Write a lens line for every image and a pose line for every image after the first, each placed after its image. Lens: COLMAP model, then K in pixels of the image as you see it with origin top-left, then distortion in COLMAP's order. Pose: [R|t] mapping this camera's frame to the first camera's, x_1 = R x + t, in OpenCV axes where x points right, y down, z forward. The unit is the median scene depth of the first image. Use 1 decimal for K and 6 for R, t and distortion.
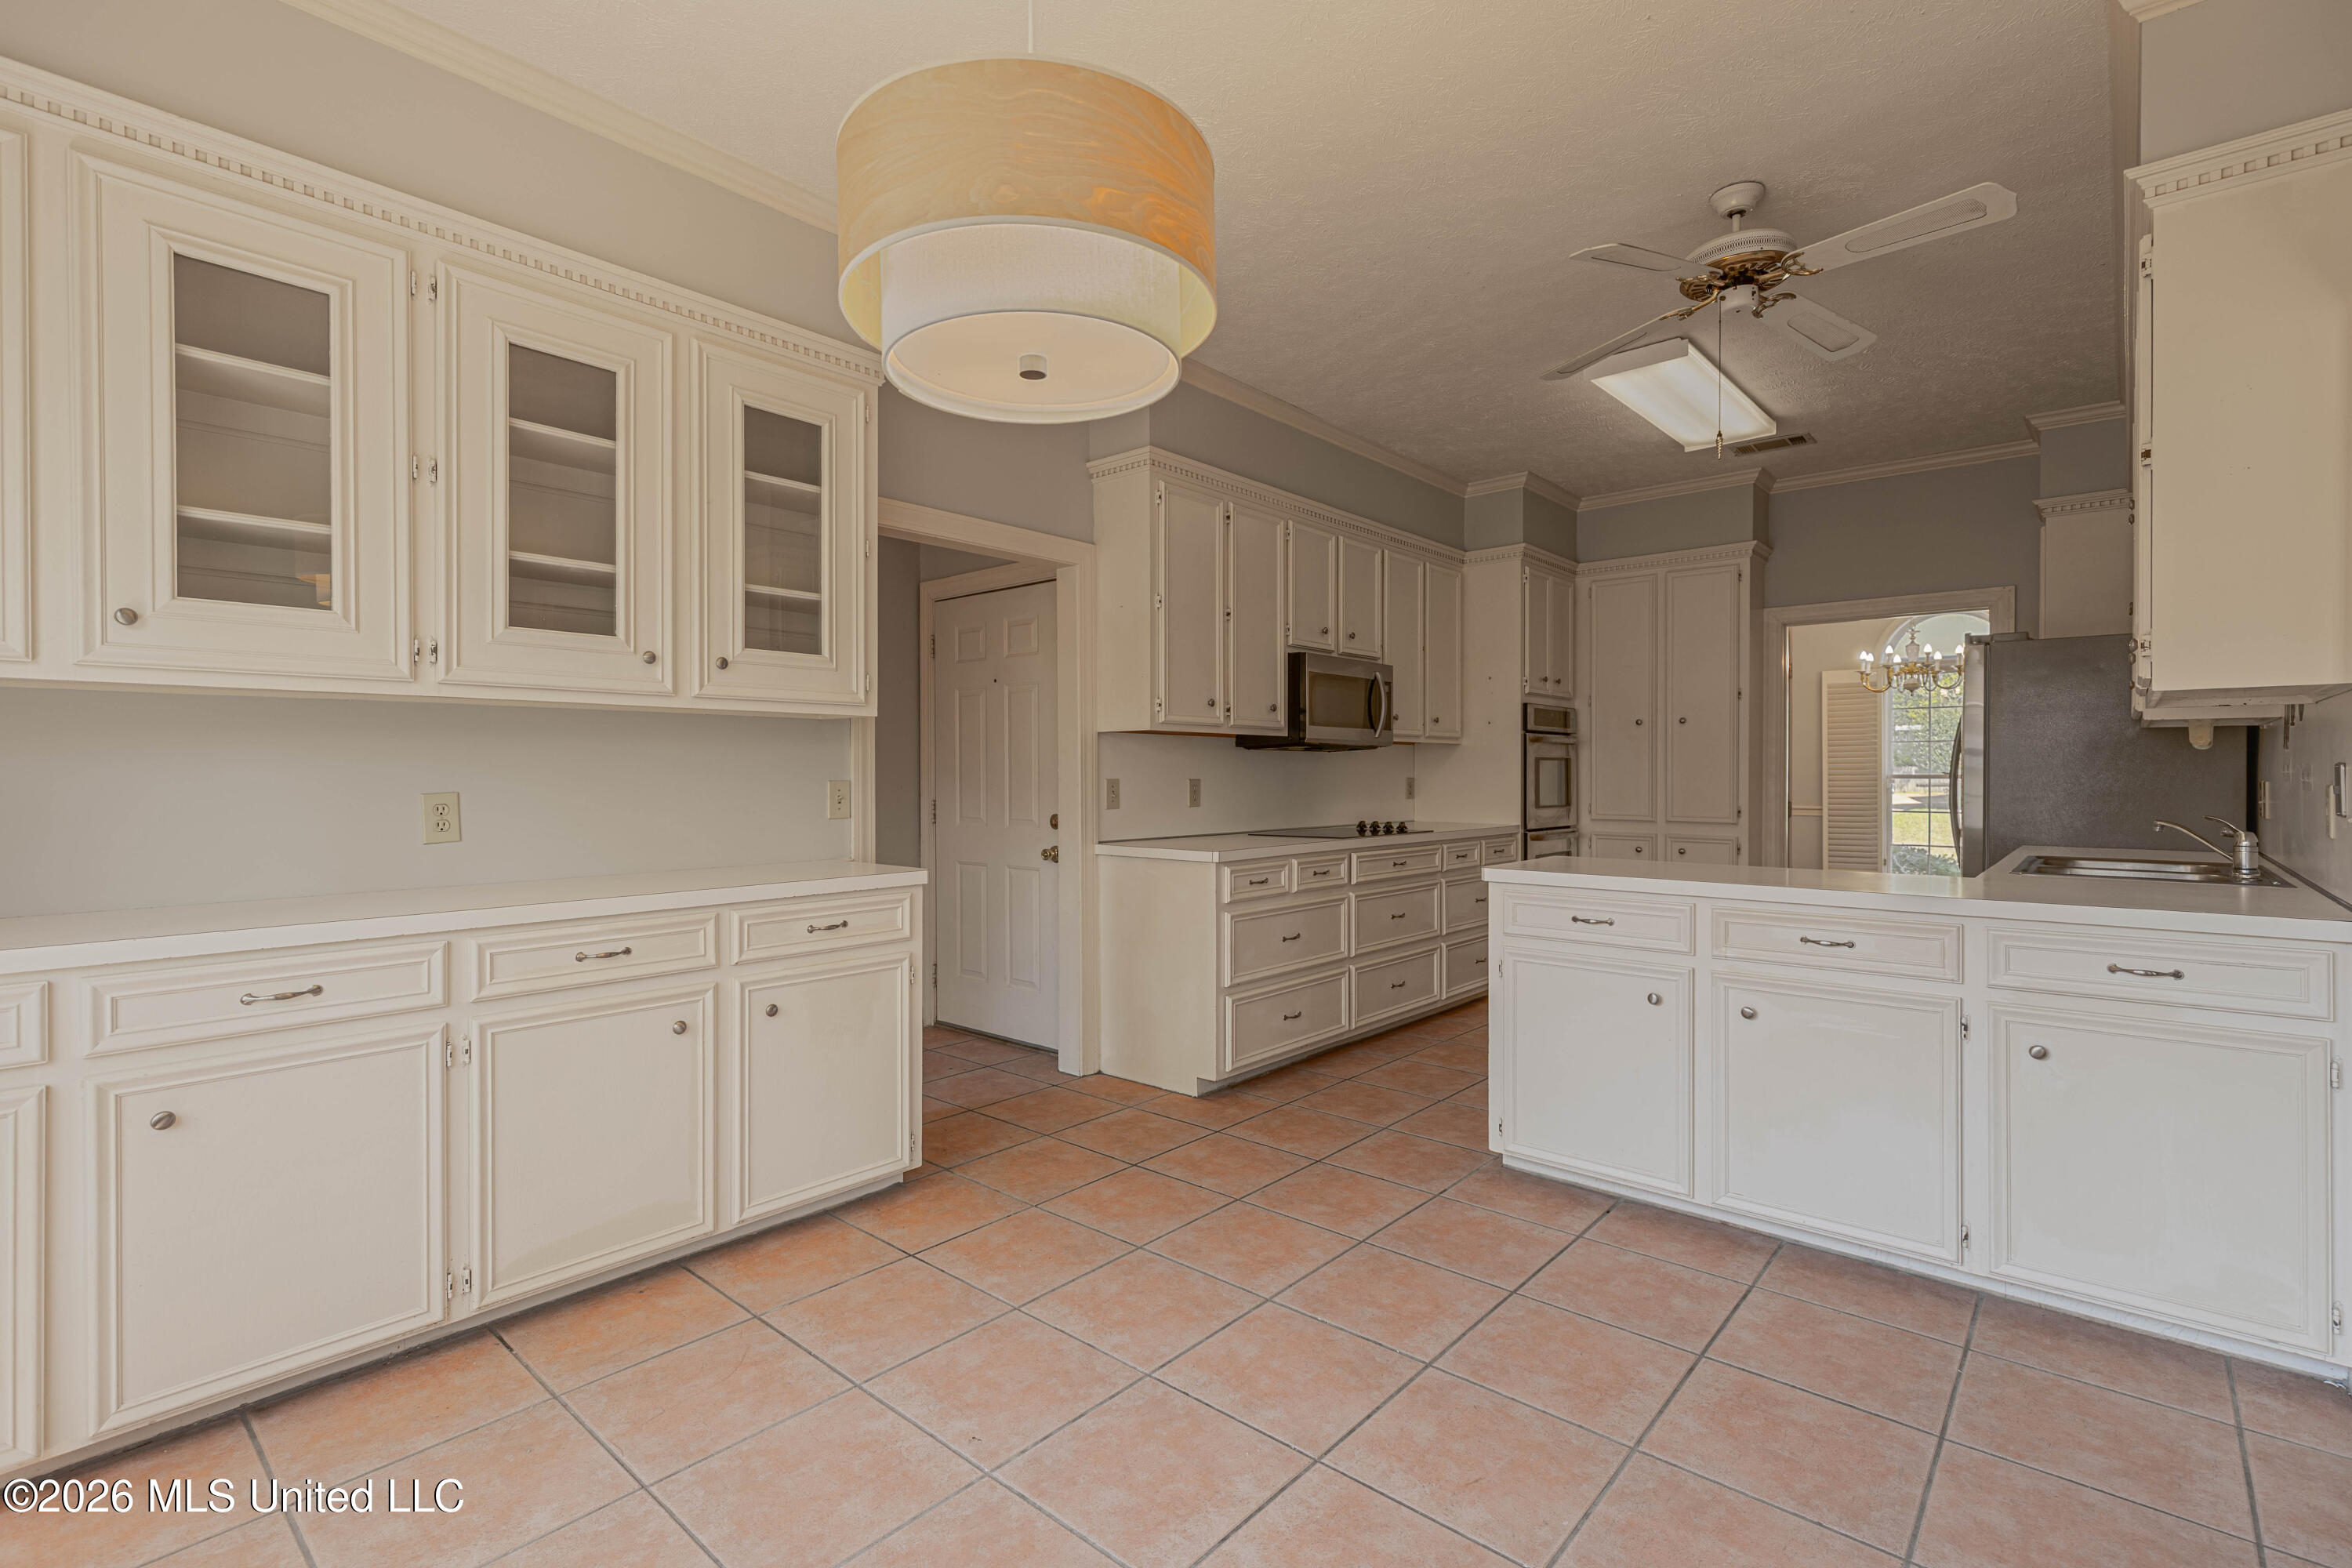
lens RADIAL K [[1090.2, 0, 1171.9], [0, 1090.2, 779.0], [0, 0, 1]] dist [0.012891, -0.002444]
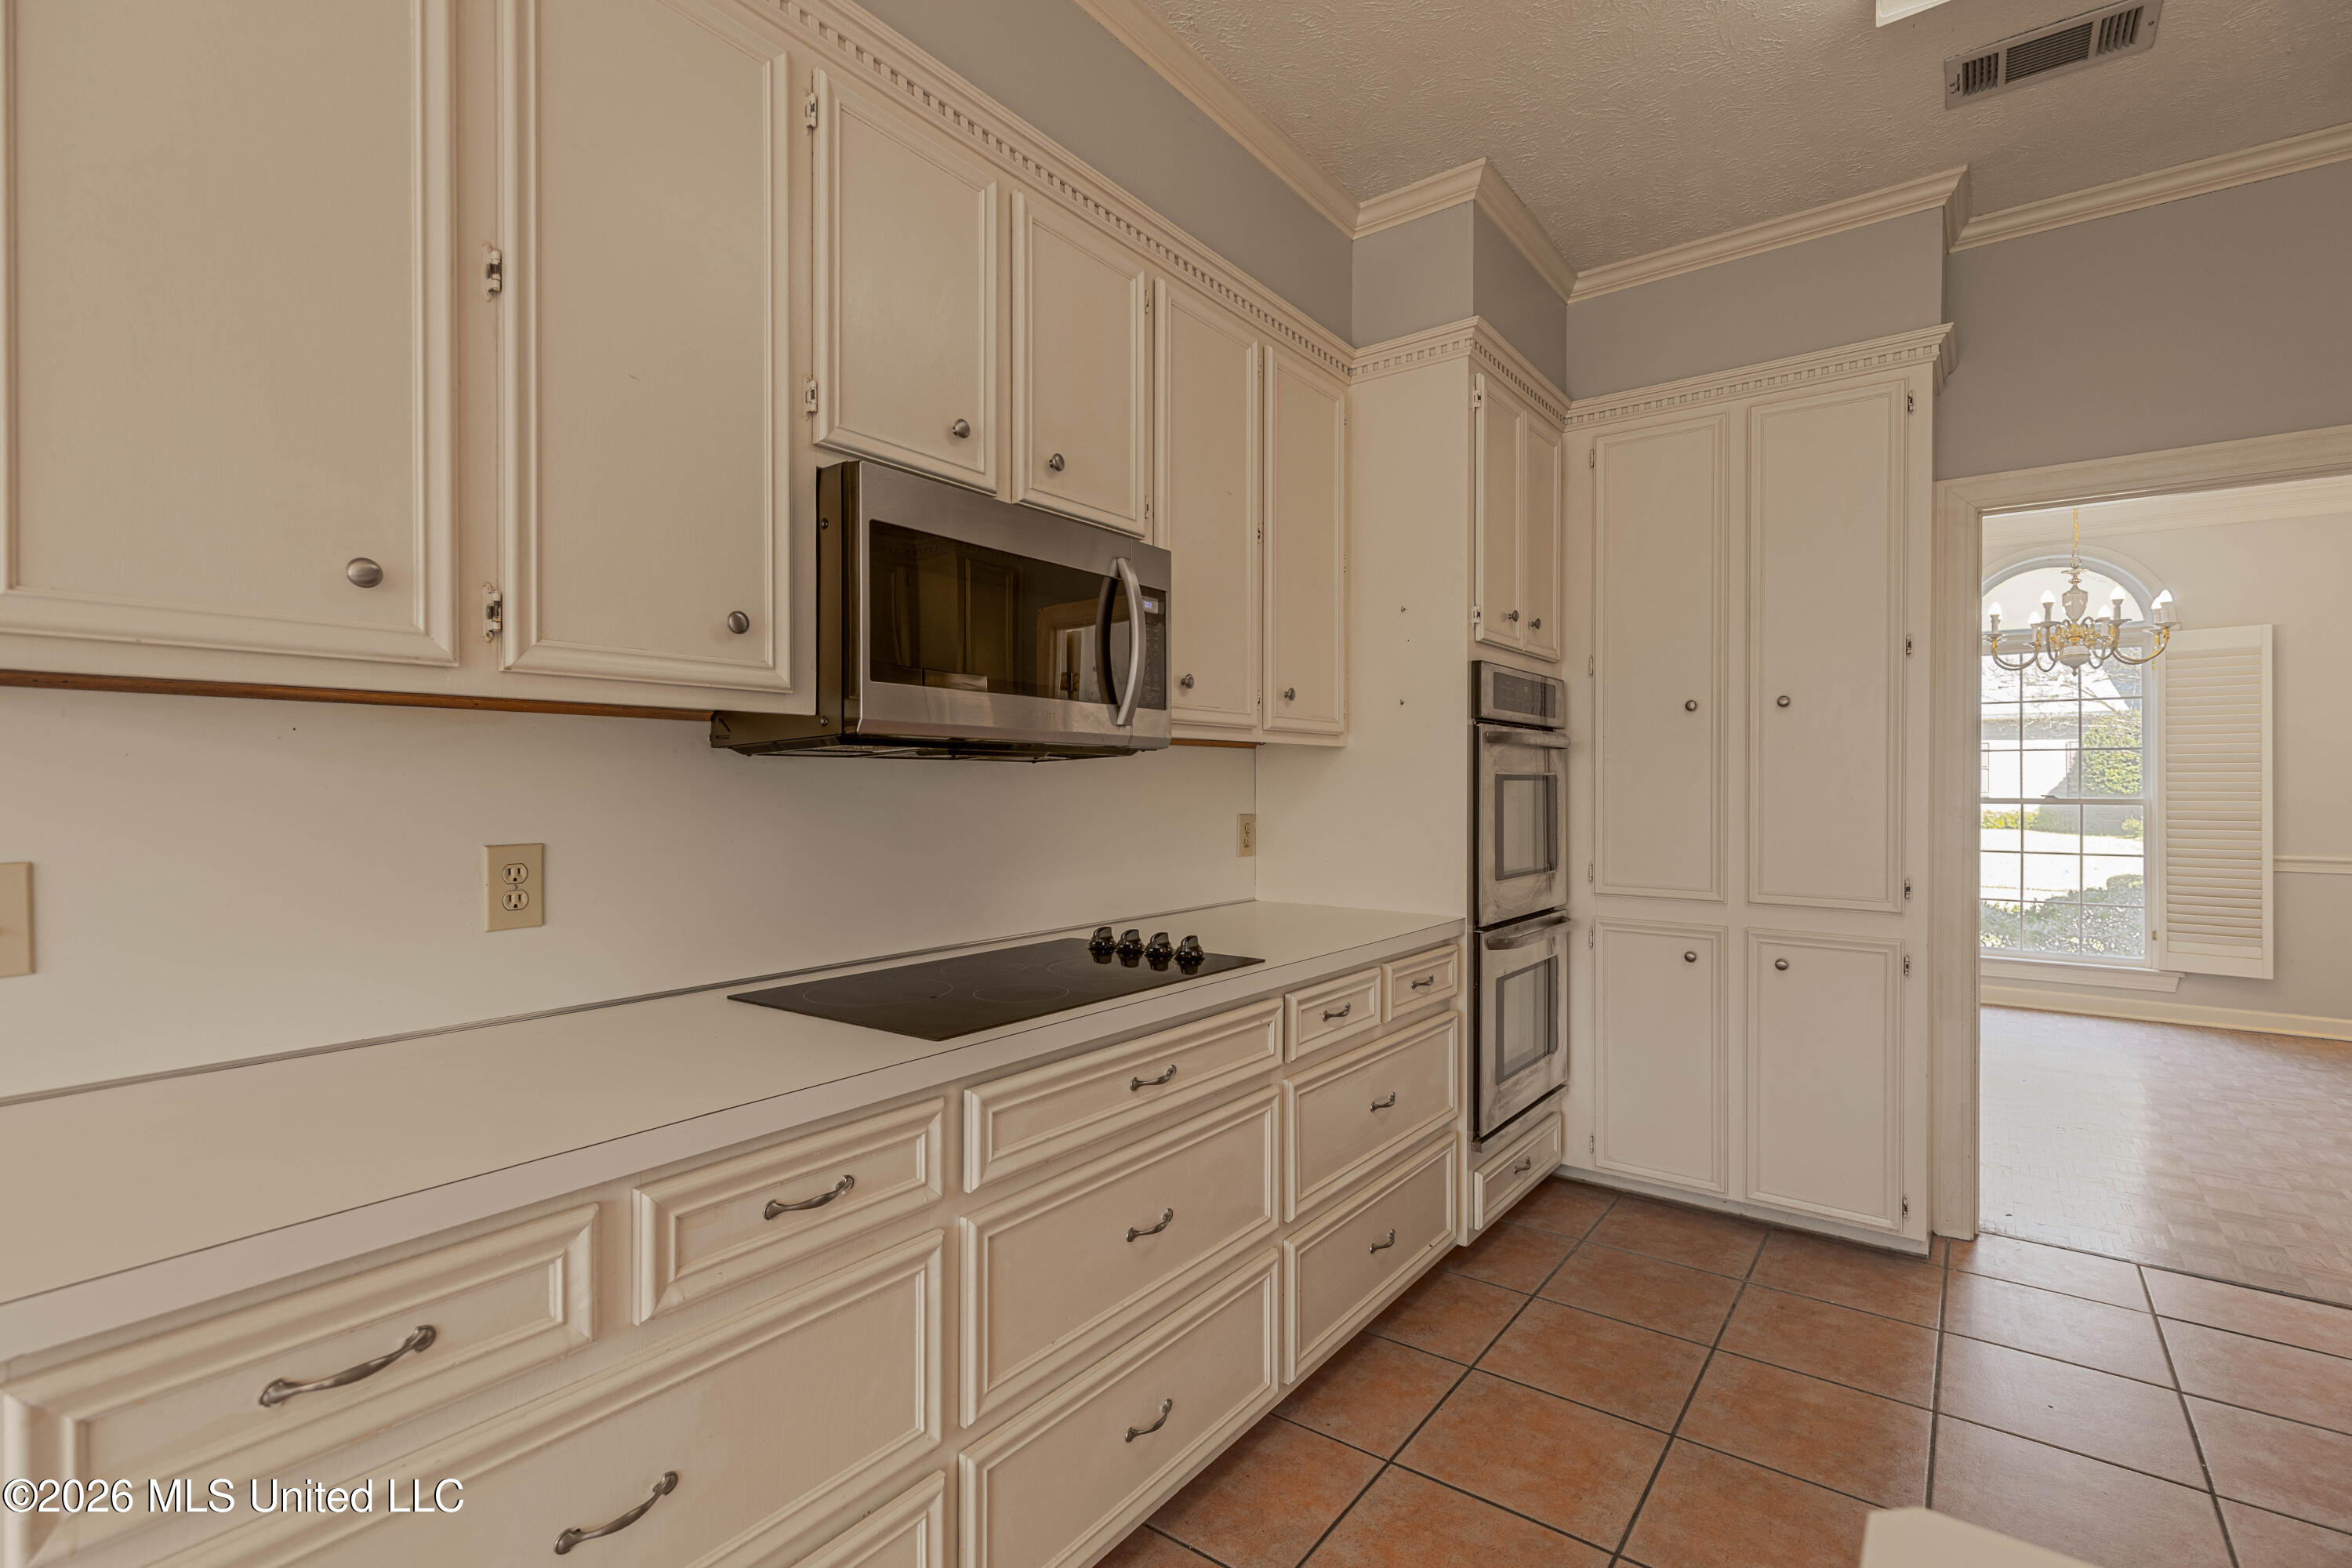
lens RADIAL K [[1090.2, 0, 1177.3], [0, 1090.2, 784.2], [0, 0, 1]] dist [0.012891, -0.002444]
pose [[0.996802, 0.002490, 0.079872, 0.156157], [-0.002378, 0.999996, -0.001504, -0.014598], [-0.079876, 0.001309, 0.996804, 0.537030]]
